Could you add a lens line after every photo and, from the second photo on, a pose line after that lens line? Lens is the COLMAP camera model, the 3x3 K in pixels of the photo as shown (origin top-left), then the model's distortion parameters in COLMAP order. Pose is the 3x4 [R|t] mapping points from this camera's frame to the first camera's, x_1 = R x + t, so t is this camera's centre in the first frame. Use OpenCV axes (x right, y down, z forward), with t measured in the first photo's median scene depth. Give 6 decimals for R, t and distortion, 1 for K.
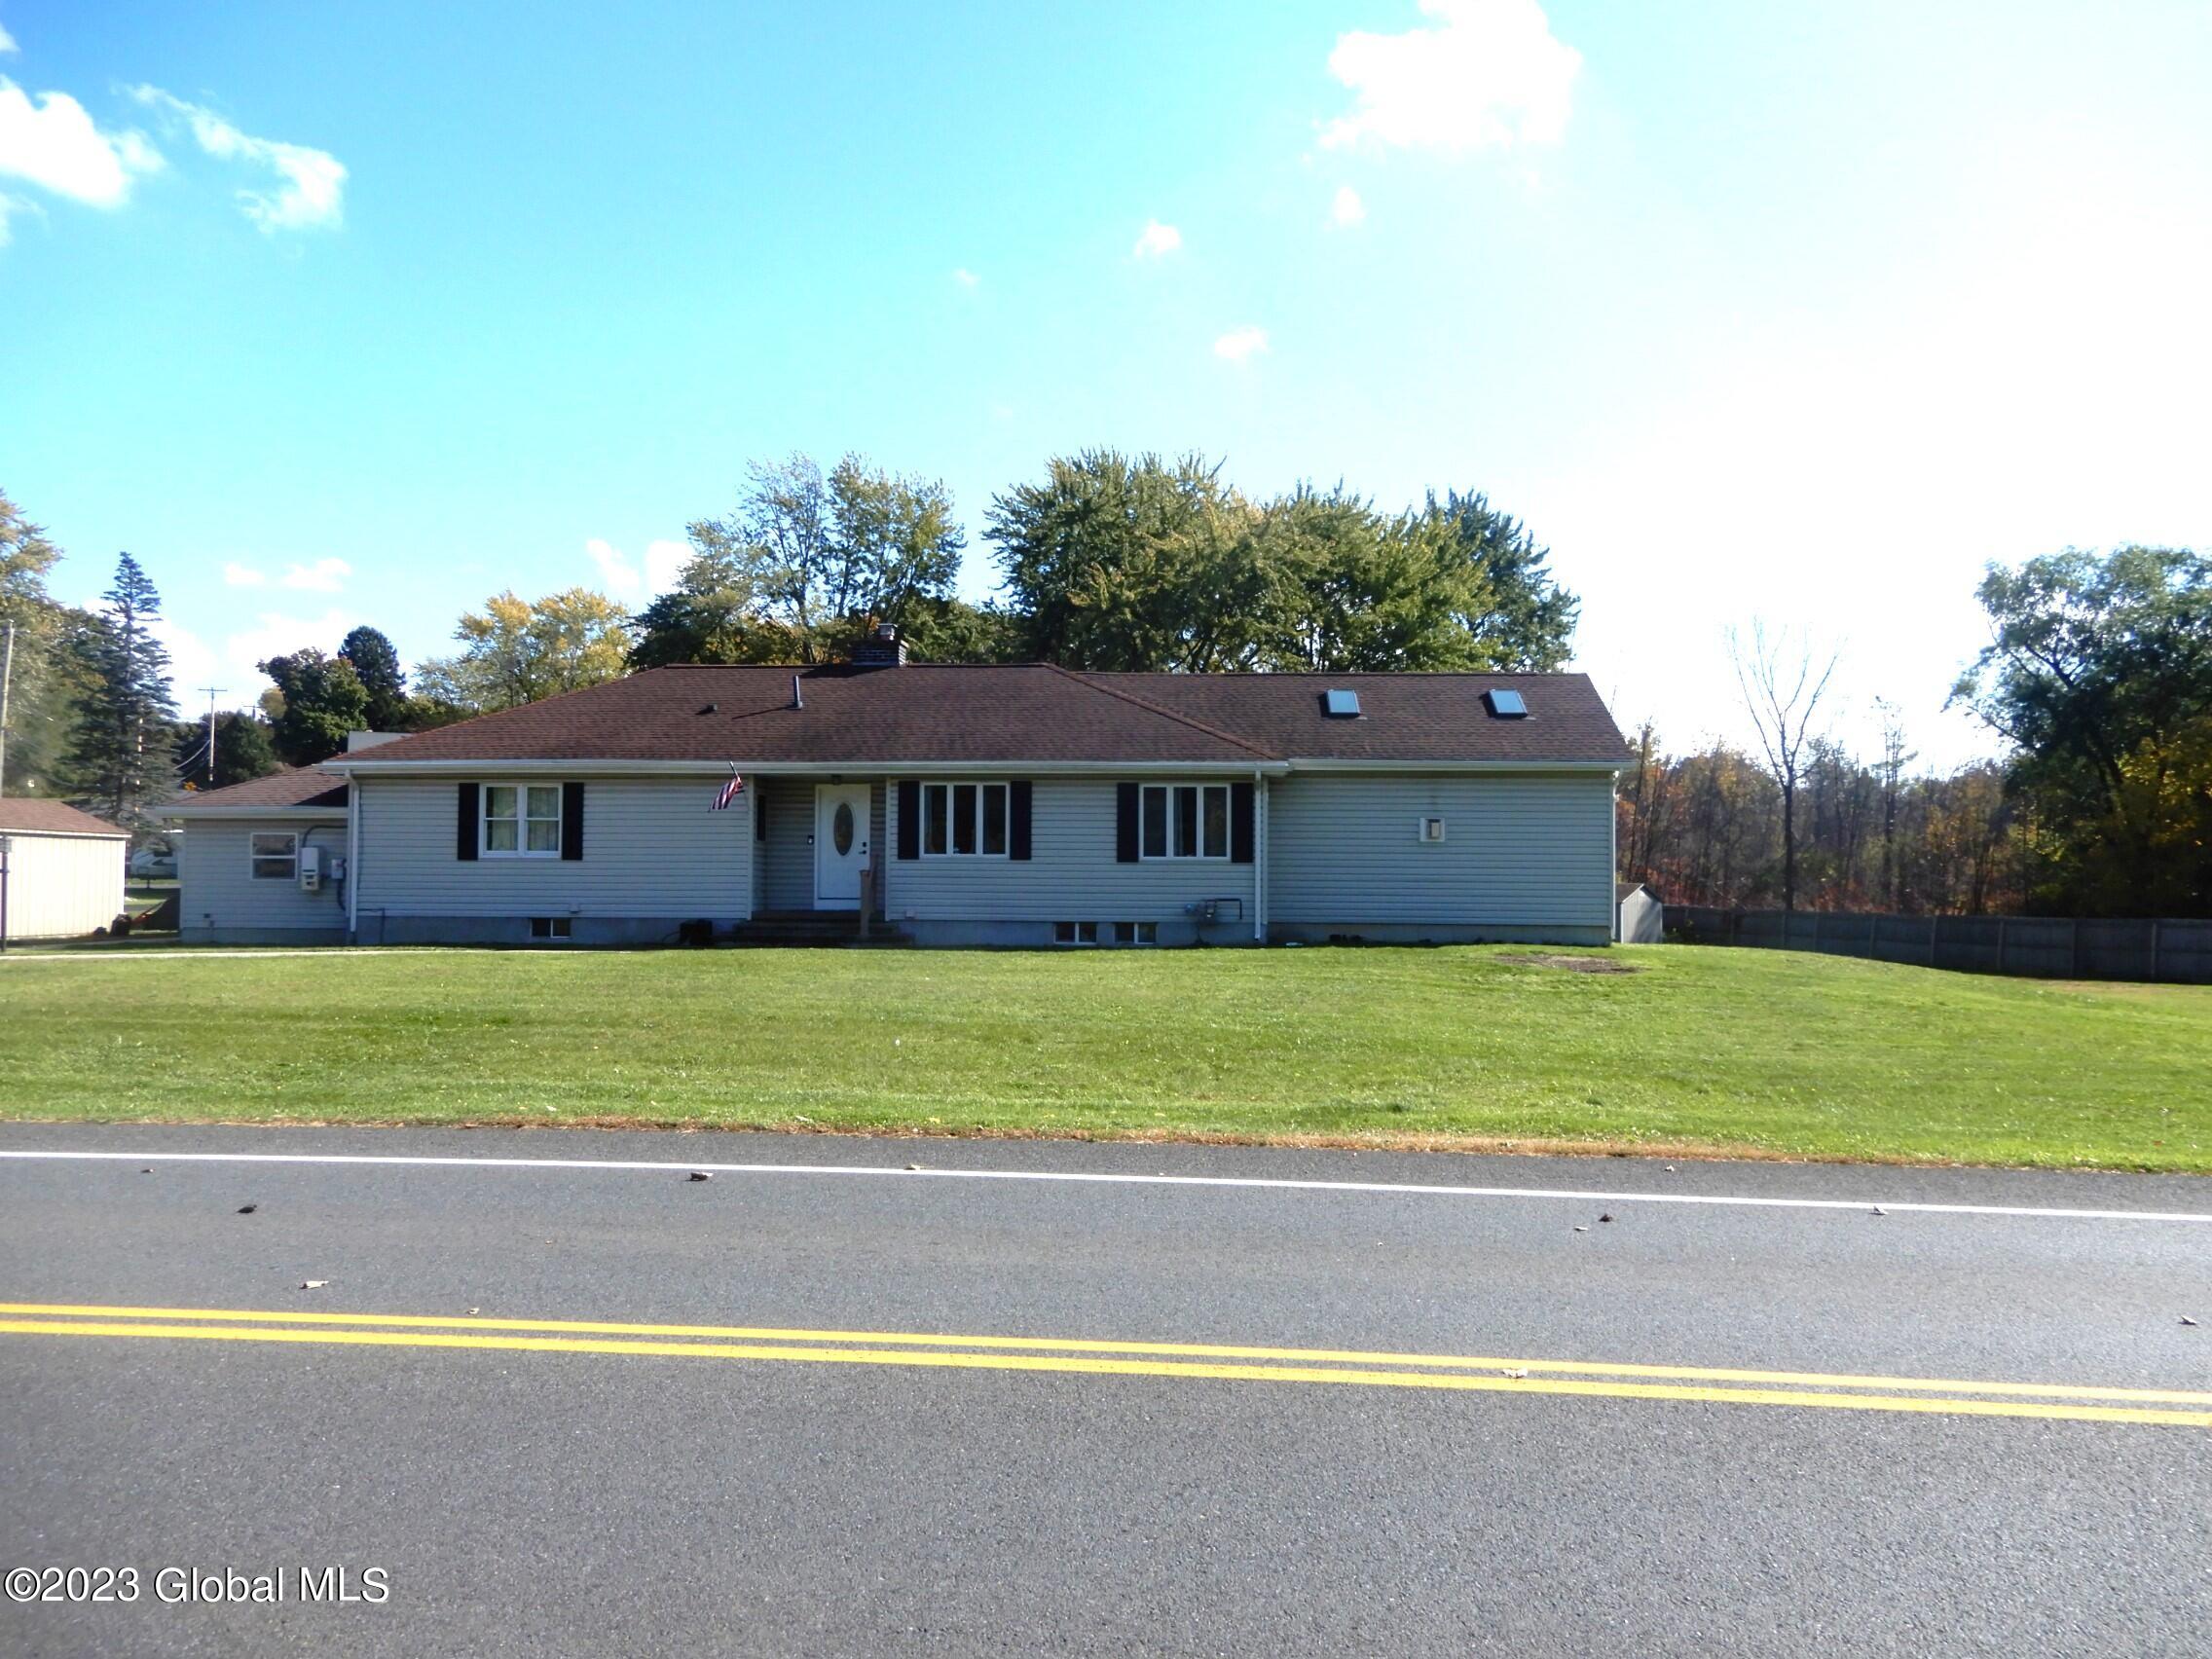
lens RADIAL K [[1572.7, 0, 1091.2], [0, 1572.7, 822.4], [0, 0, 1]] dist [-0.009611, 0.005532]
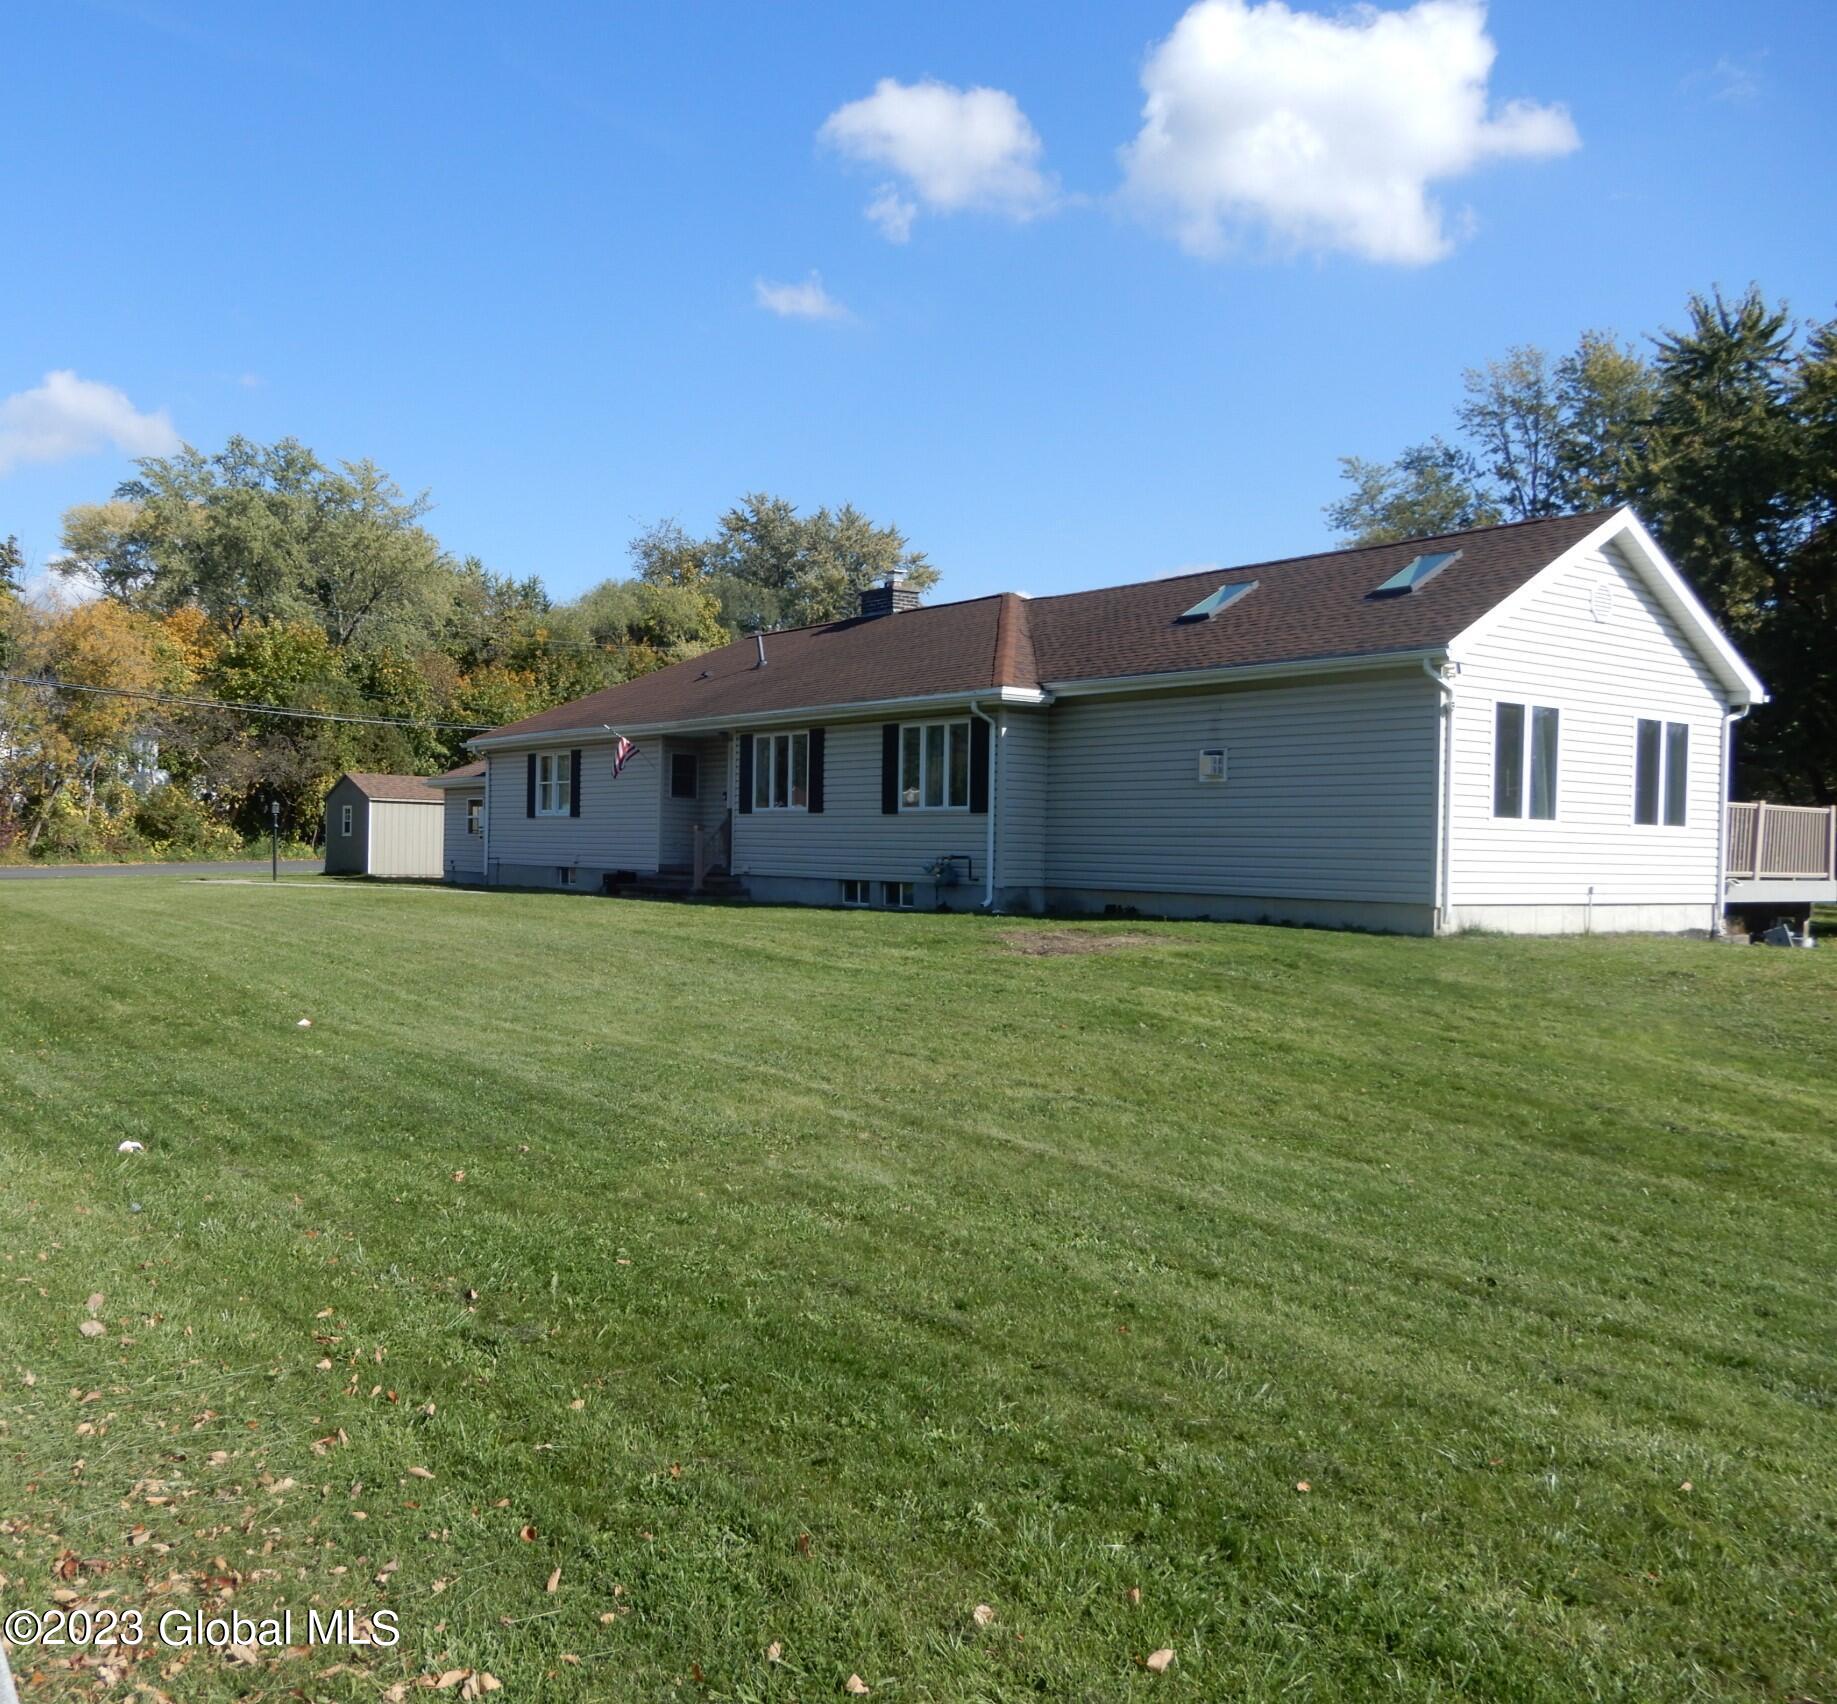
lens RADIAL K [[1659.2, 0, 836.4], [0, 1659.2, 852.0], [0, 0, 1]] dist [0.000689, -0.000002]
pose [[0.610397, 0.008436, -0.792051, 0.741057], [0.015298, 0.999631, 0.022437, 0.025276], [0.791948, -0.025812, 0.610043, 0.406558]]
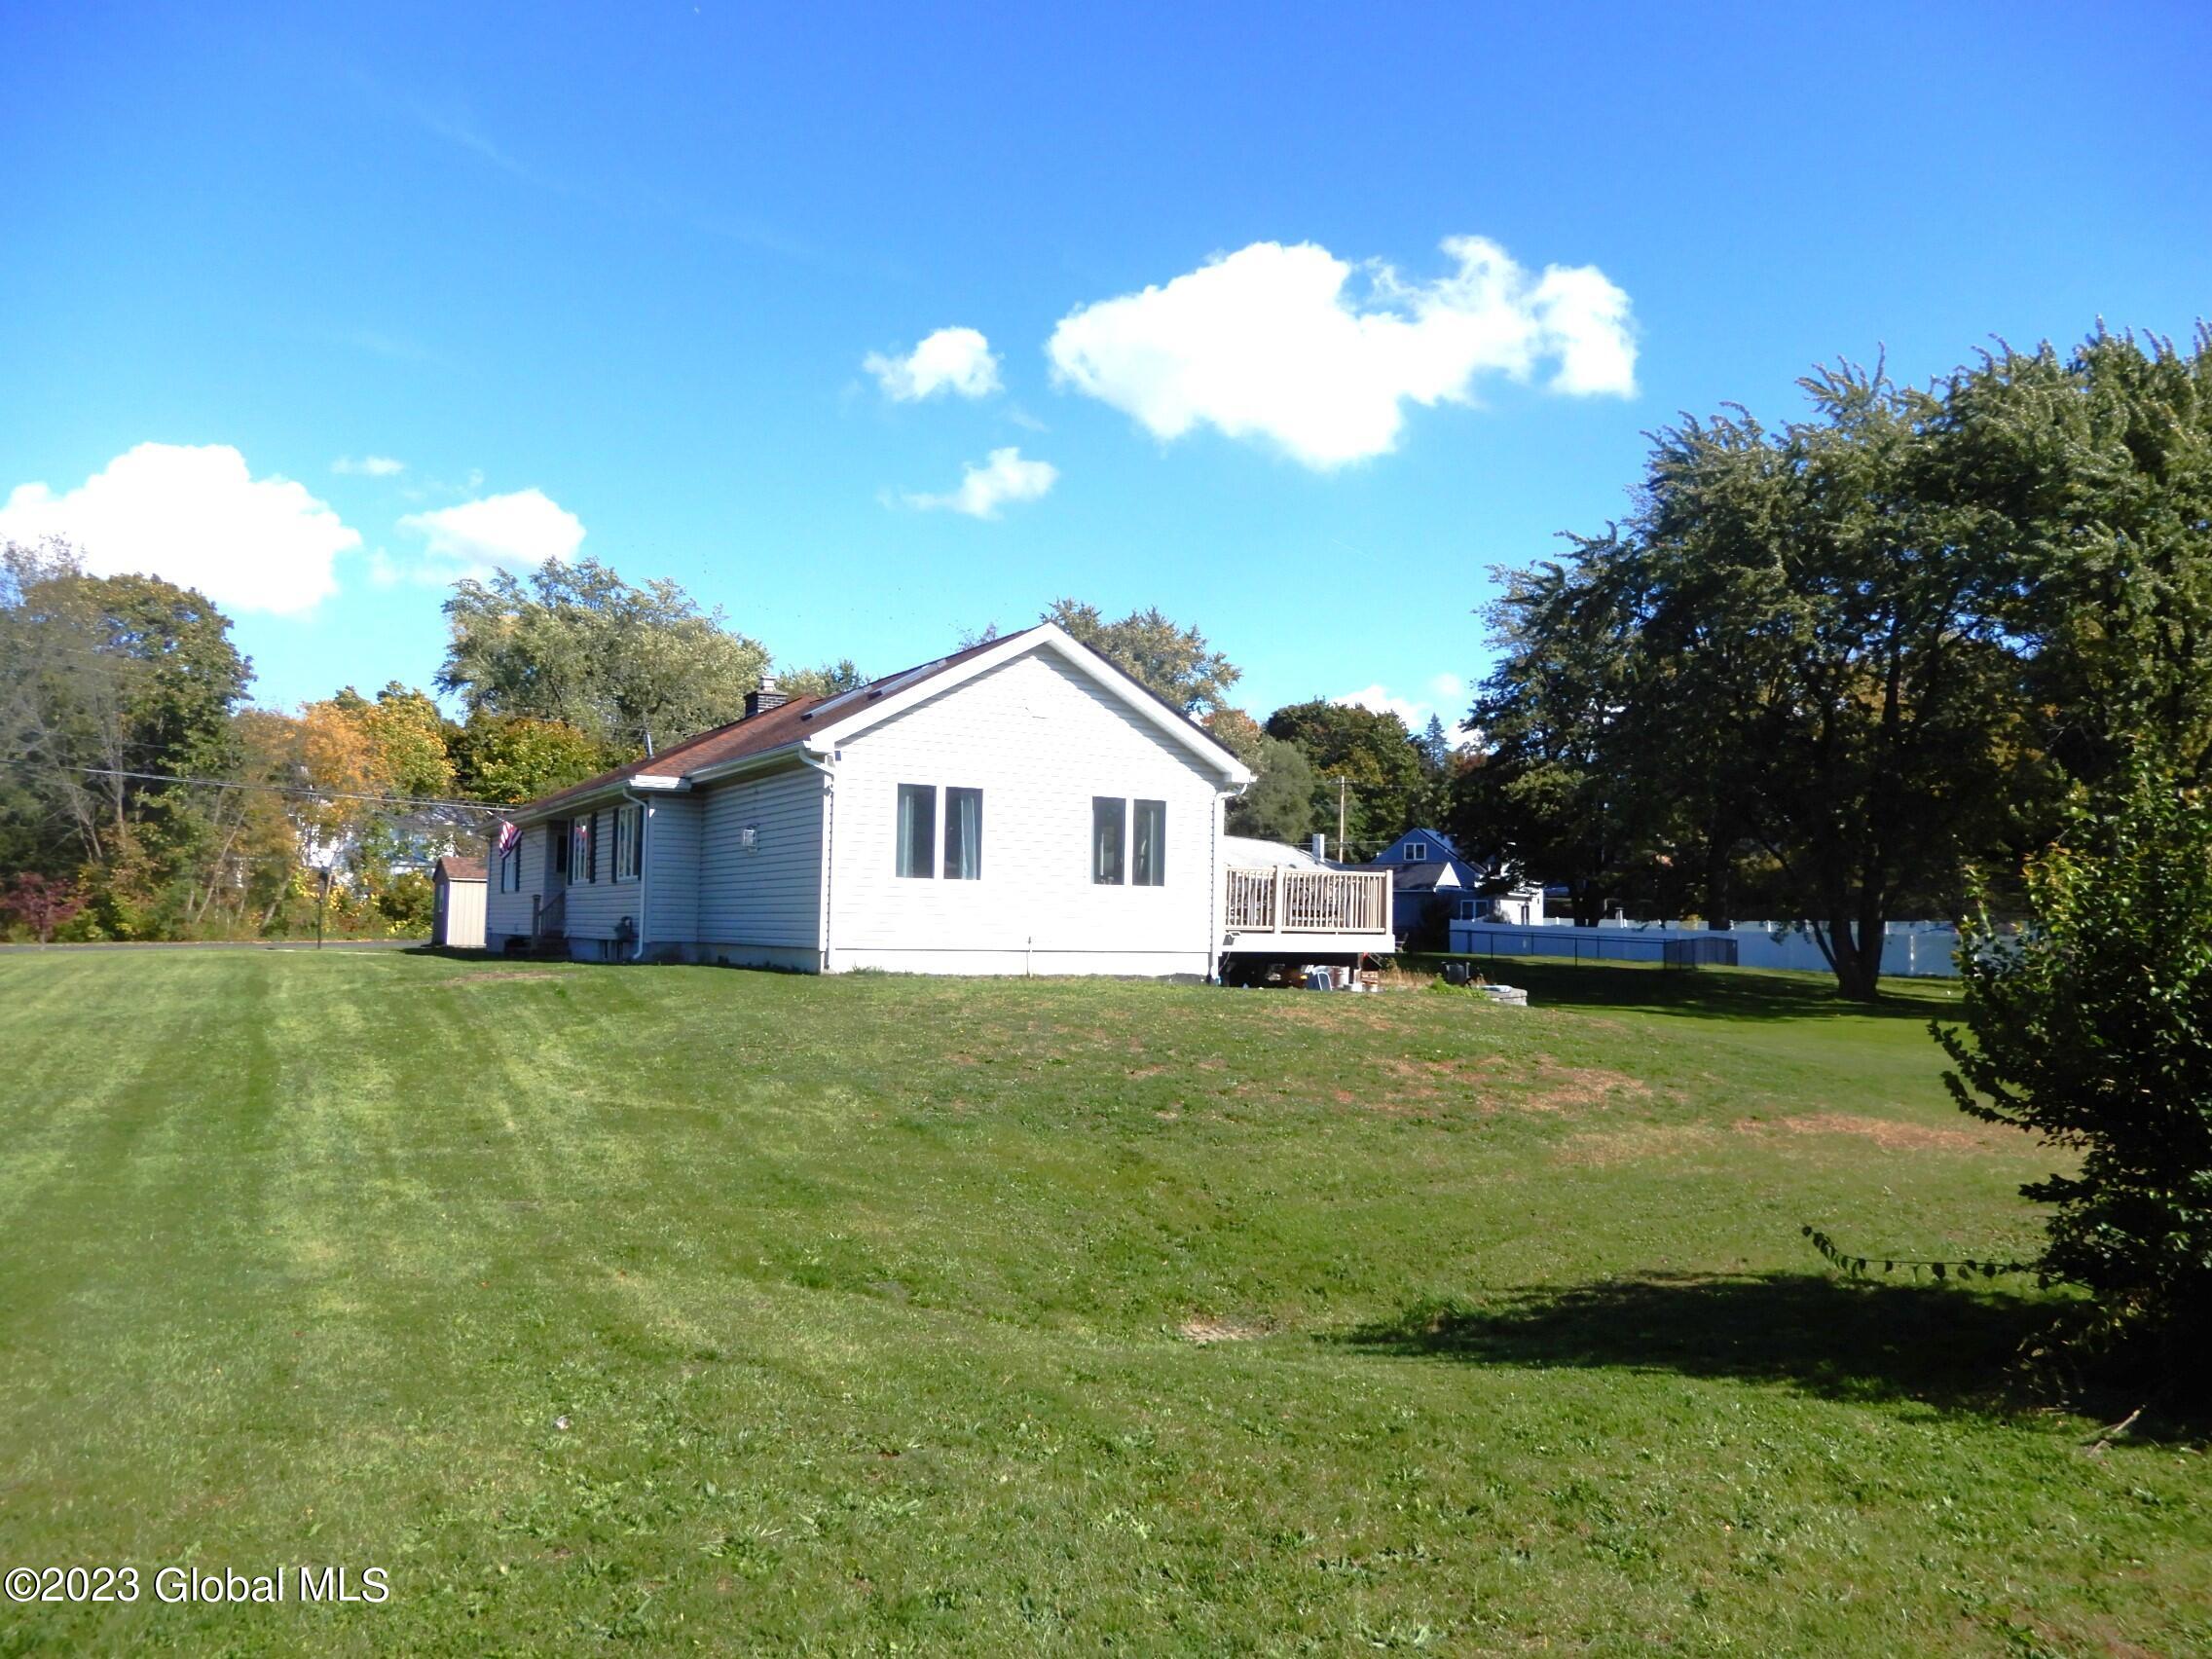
lens RADIAL K [[1572.7, 0, 1093.1], [0, 1572.7, 834.8], [0, 0, 1]] dist [-0.009611, 0.005532]
pose [[0.565919, -0.045750, -0.823190, 1.050896], [0.019441, 0.998922, -0.042151, 0.042797], [0.824232, 0.007851, 0.566198, 0.655723]]
